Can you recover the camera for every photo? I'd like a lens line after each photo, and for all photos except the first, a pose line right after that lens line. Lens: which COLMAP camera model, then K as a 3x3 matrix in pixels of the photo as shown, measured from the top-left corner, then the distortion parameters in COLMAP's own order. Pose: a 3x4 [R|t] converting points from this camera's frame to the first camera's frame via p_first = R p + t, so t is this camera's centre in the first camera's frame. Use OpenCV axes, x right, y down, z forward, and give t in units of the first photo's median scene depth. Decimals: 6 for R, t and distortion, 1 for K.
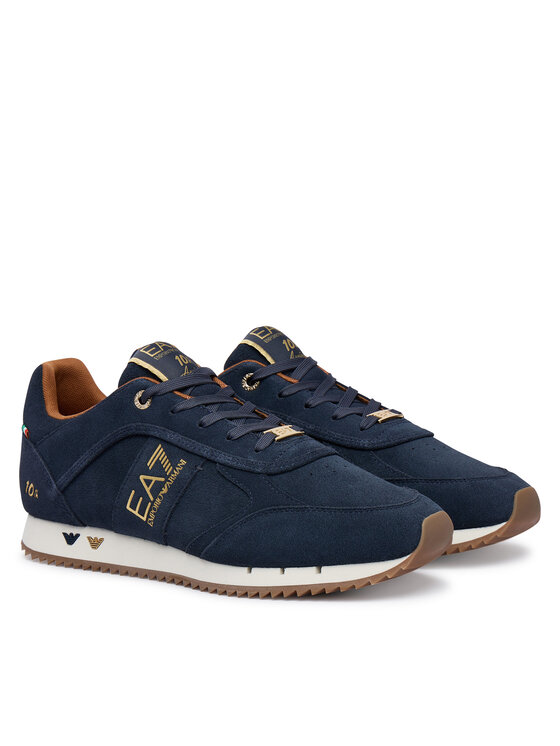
lens RADIAL K [[1578.1, 0, 280.0], [0, 1578.1, 373.0], [0, 0, 1]] dist [0.479236, 0.005085]
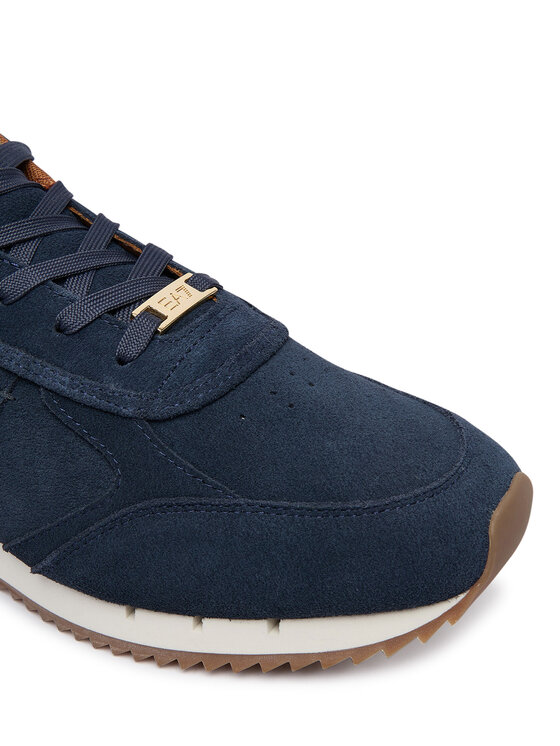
lens RADIAL K [[780.0, 0, 280.0], [0, 780.0, 373.0], [0, 0, 1]] dist [0.008404, 0.002602]
pose [[0.992052, -0.083365, 0.094246, 0.009920], [0.035876, 0.905341, 0.423168, -0.043383], [-0.120602, -0.416423, 0.901136, 0.770284]]
